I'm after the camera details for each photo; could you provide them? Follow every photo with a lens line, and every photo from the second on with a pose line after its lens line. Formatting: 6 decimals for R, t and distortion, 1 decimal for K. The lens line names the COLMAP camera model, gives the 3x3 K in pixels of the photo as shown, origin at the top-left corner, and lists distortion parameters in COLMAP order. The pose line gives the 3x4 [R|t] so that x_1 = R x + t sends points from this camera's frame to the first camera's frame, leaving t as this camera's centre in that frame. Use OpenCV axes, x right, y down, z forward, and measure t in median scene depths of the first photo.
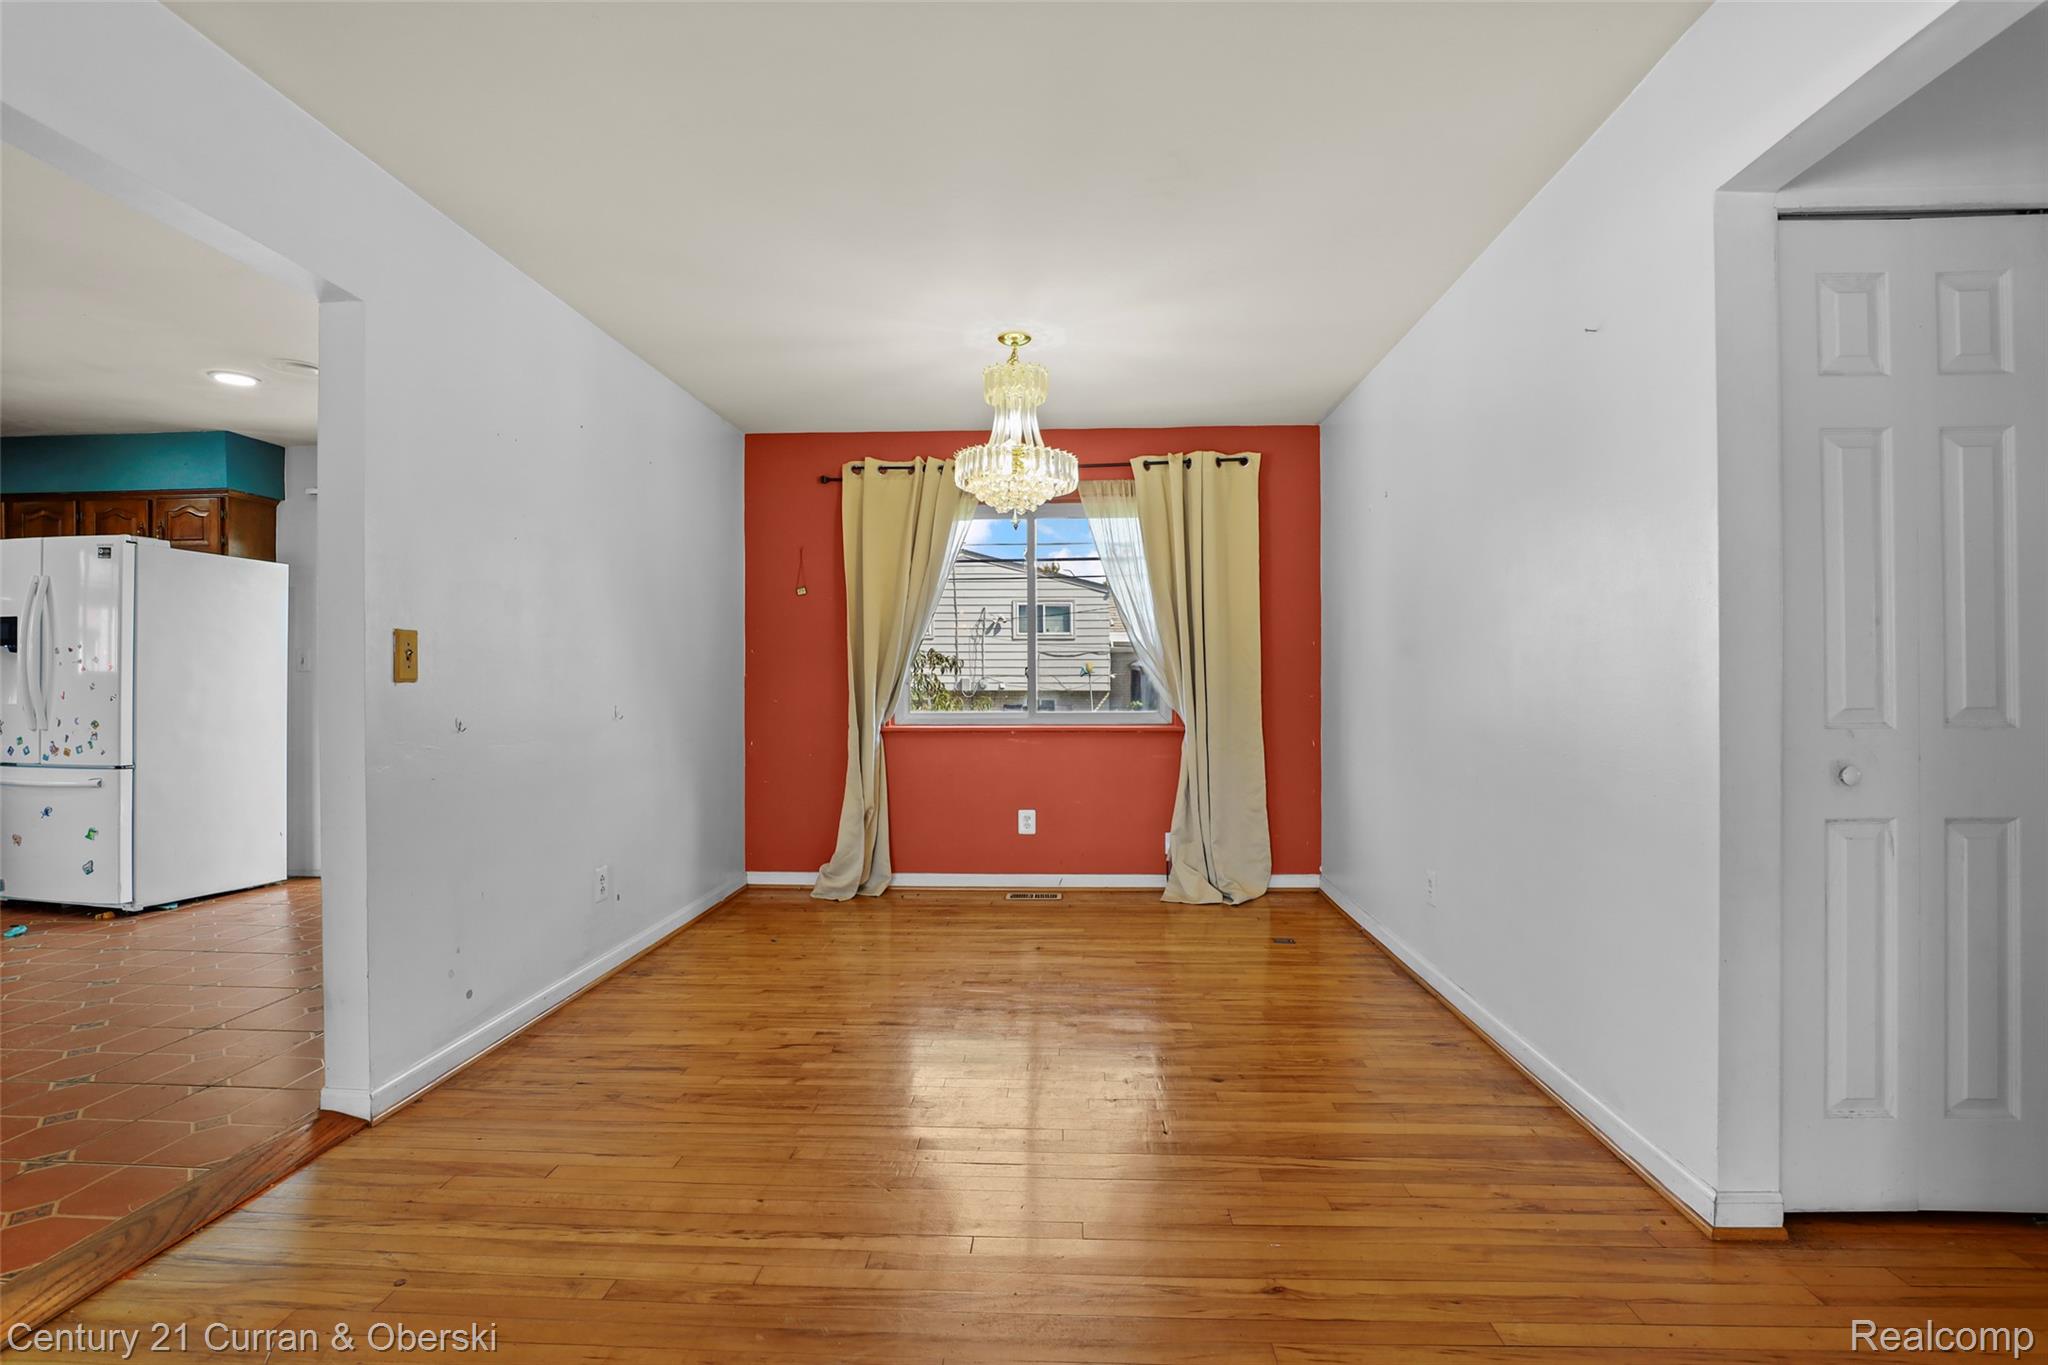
lens RADIAL K [[948.6, 0, 1032.2], [0, 948.6, 689.3], [0, 0, 1]] dist [-0.034710, 0.006909]
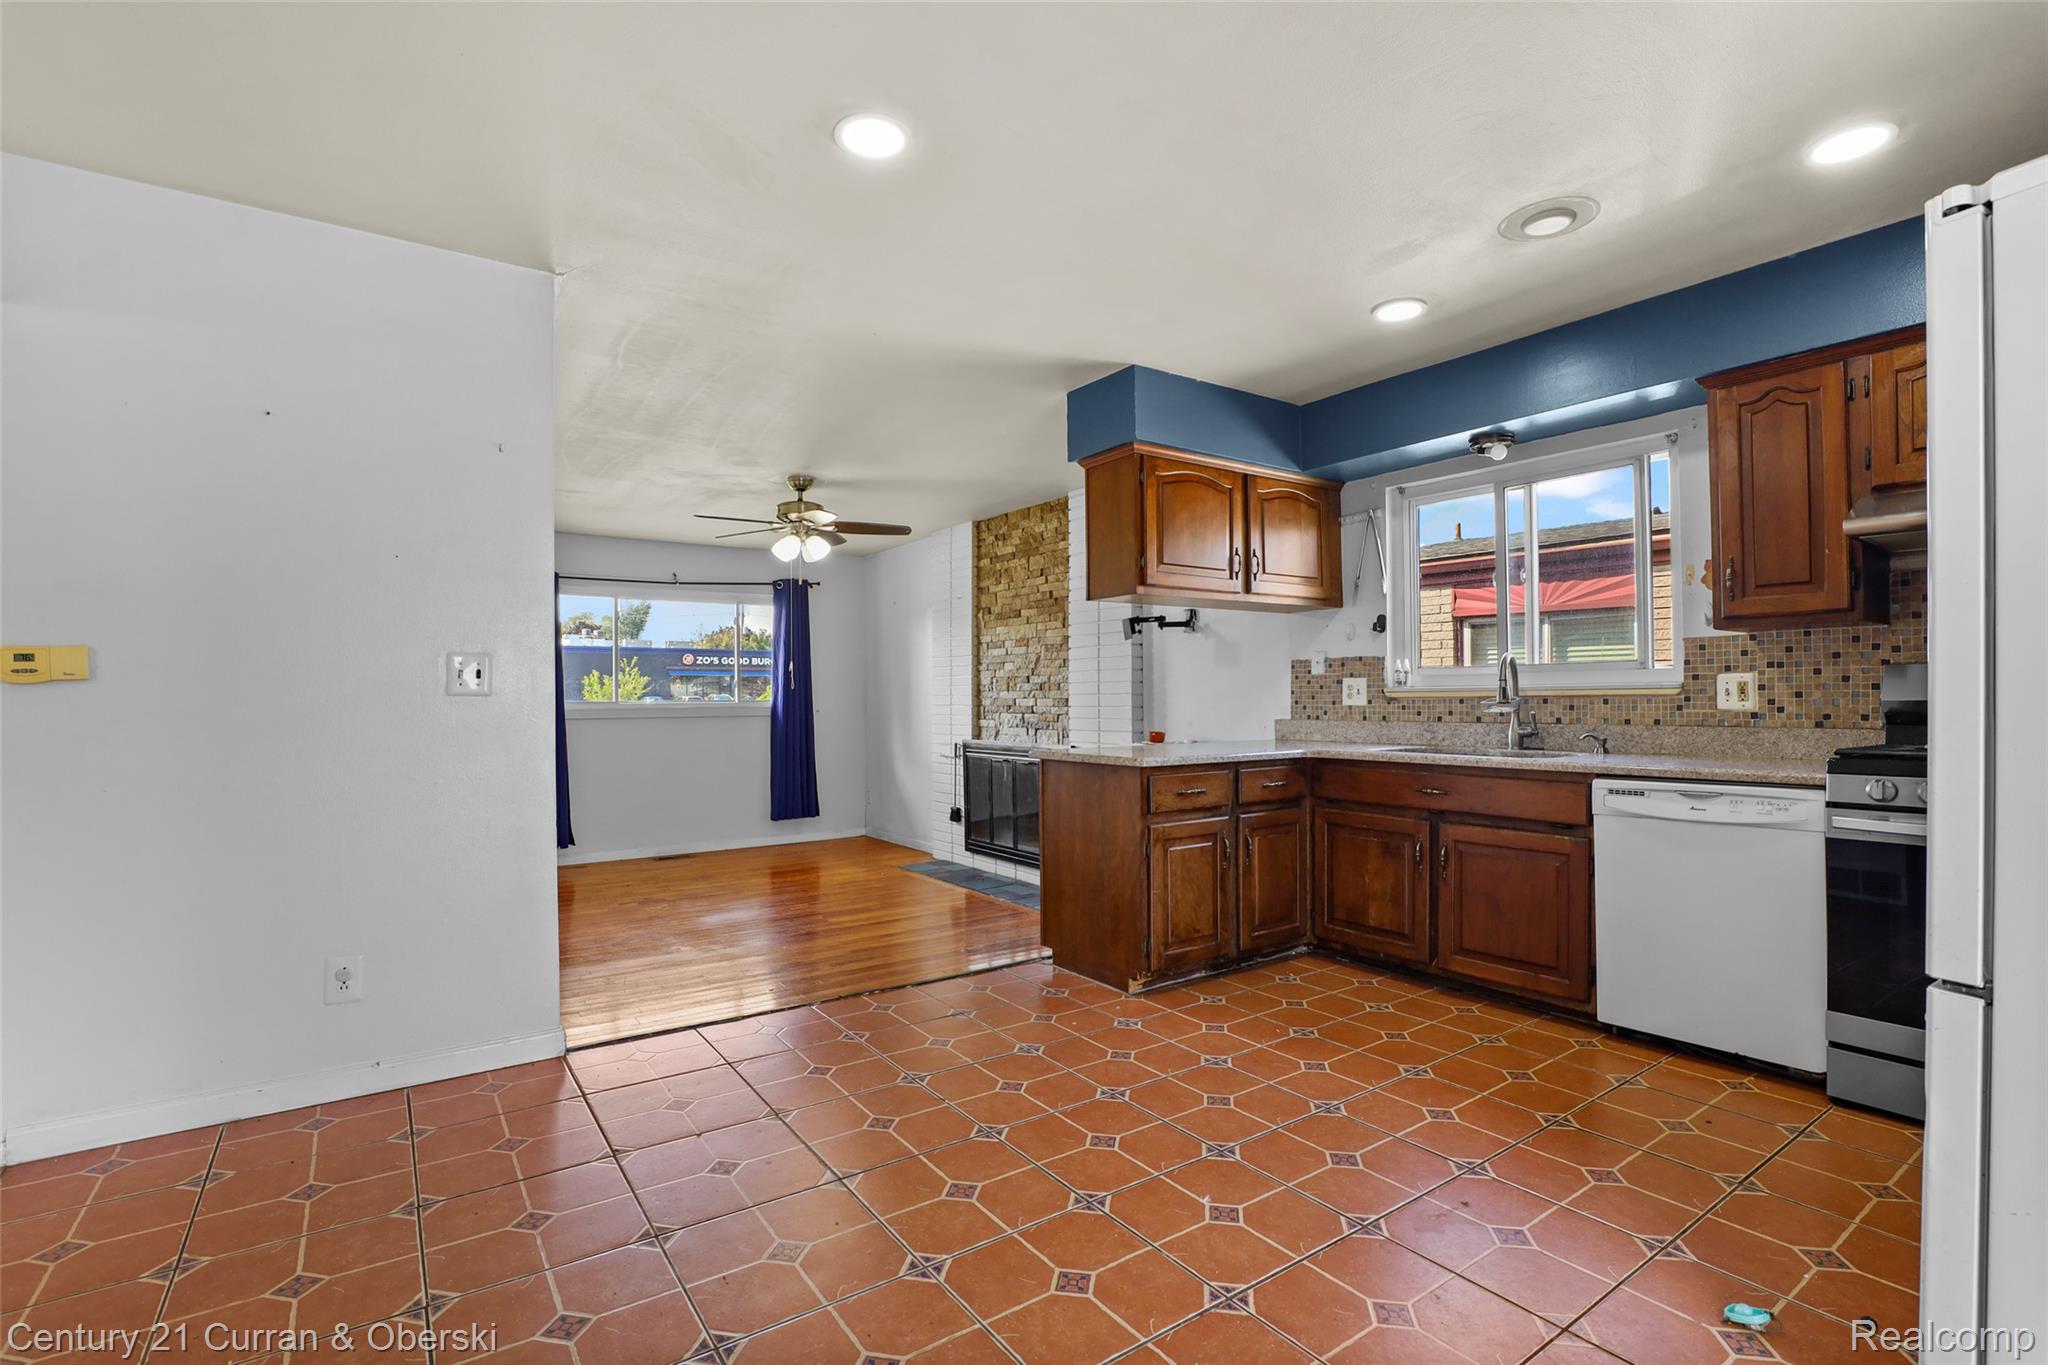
lens RADIAL K [[948.6, 0, 1027.2], [0, 948.6, 693.3], [0, 0, 1]] dist [-0.034710, 0.006909]
pose [[-0.787580, 0.009819, -0.616135, -0.568645], [0.004886, 0.999941, 0.009690, -0.012481], [0.616193, 0.004621, -0.787581, 1.041933]]
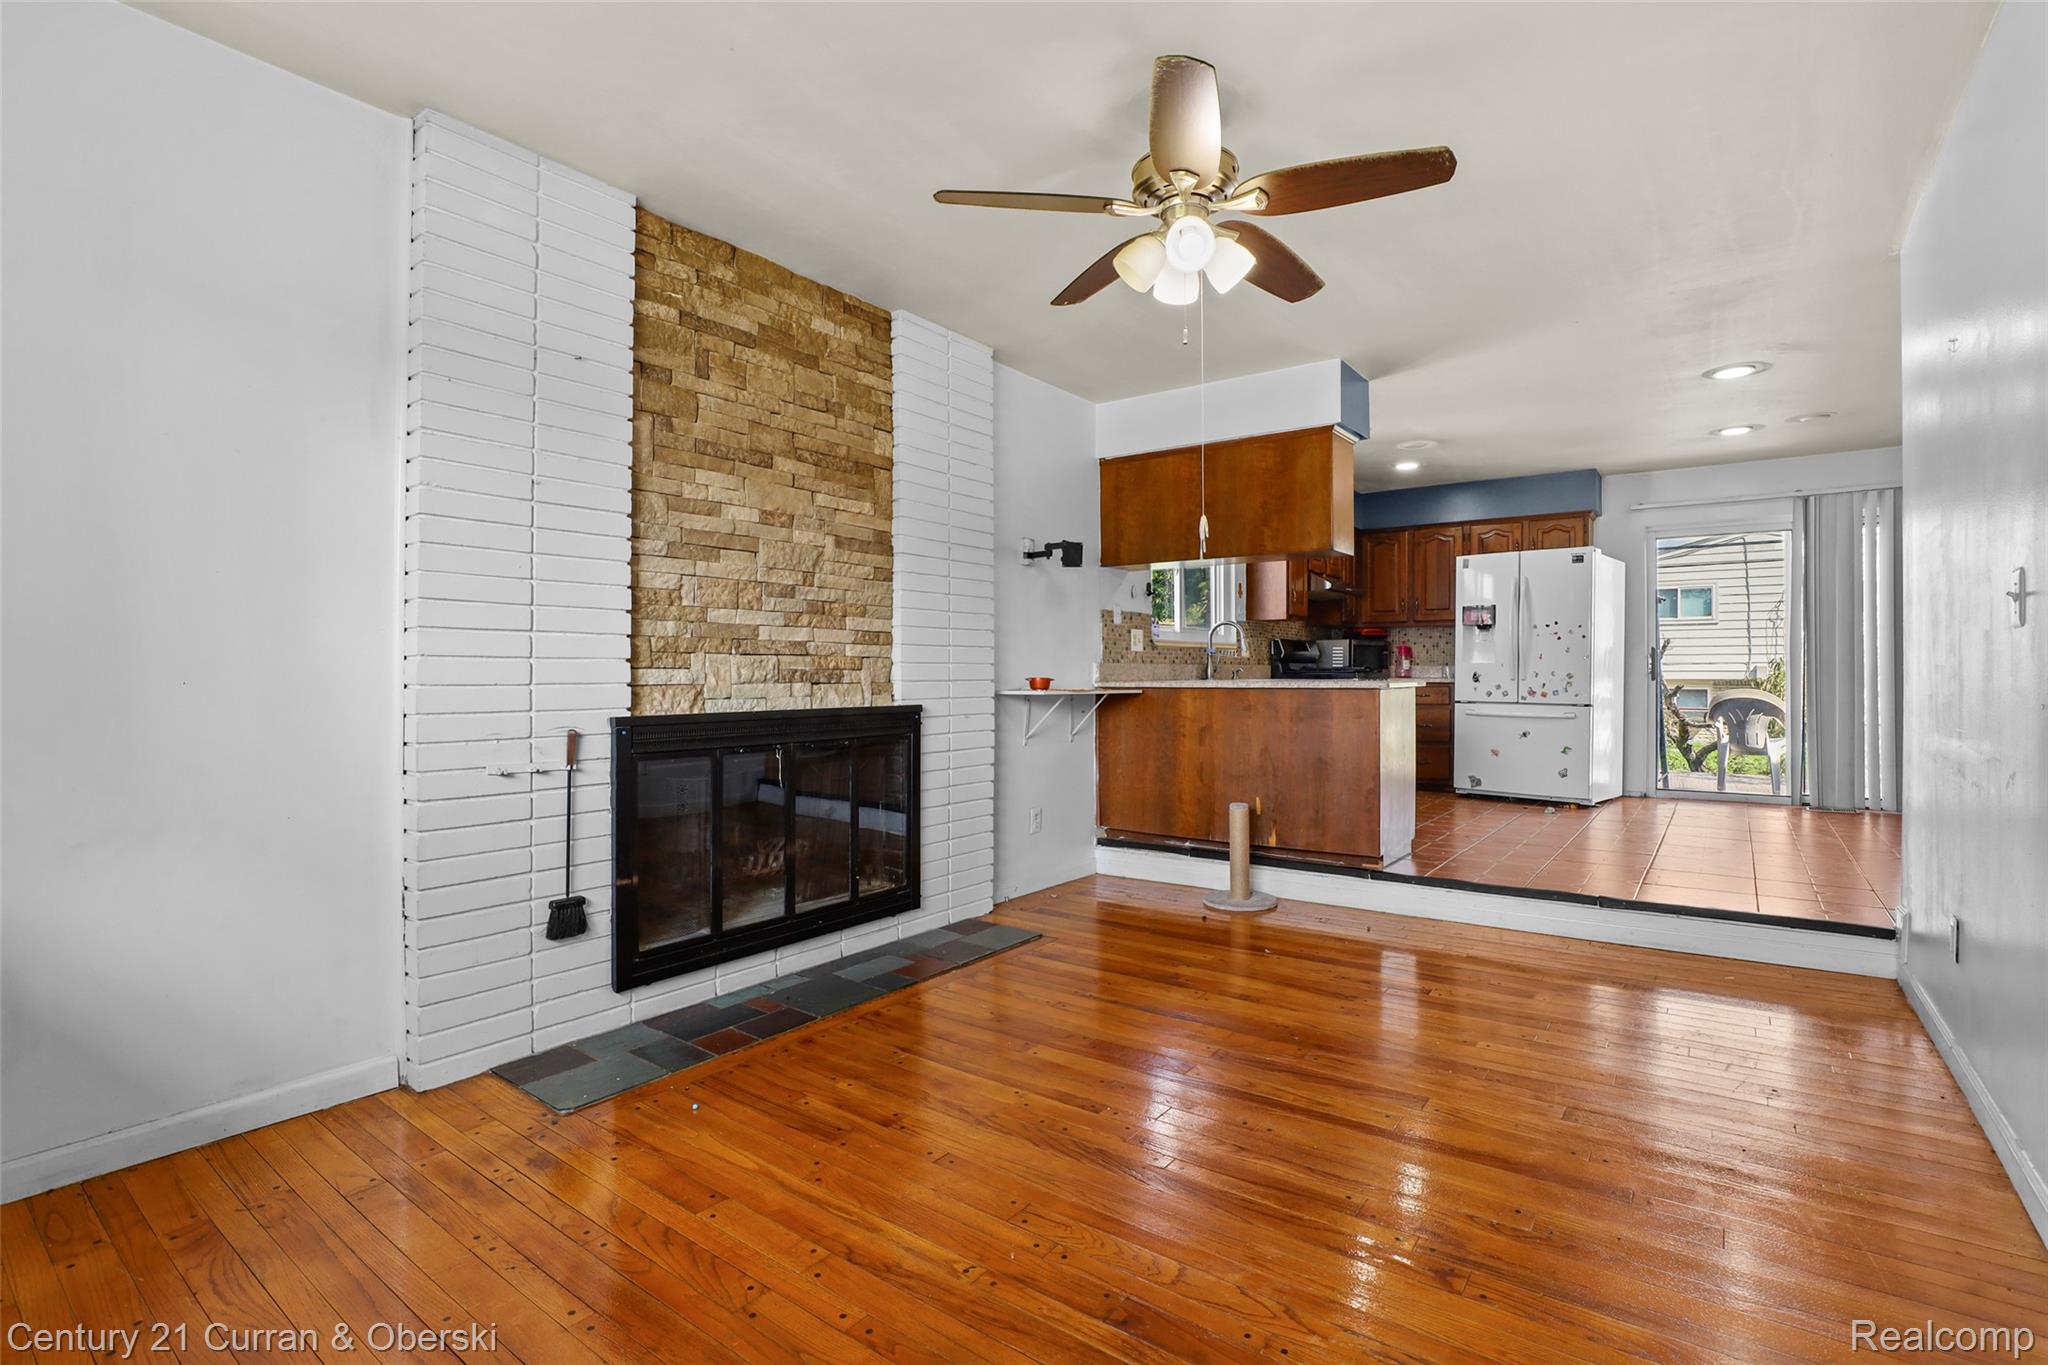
lens RADIAL K [[948.6, 0, 1026.5], [0, 948.6, 669.4], [0, 0, 1]] dist [-0.034710, 0.006909]
pose [[0.829423, 0.004163, -0.558606, -0.890147], [-0.011861, 0.999878, -0.010160, 0.052715], [0.558495, 0.015053, 0.829371, -0.720700]]
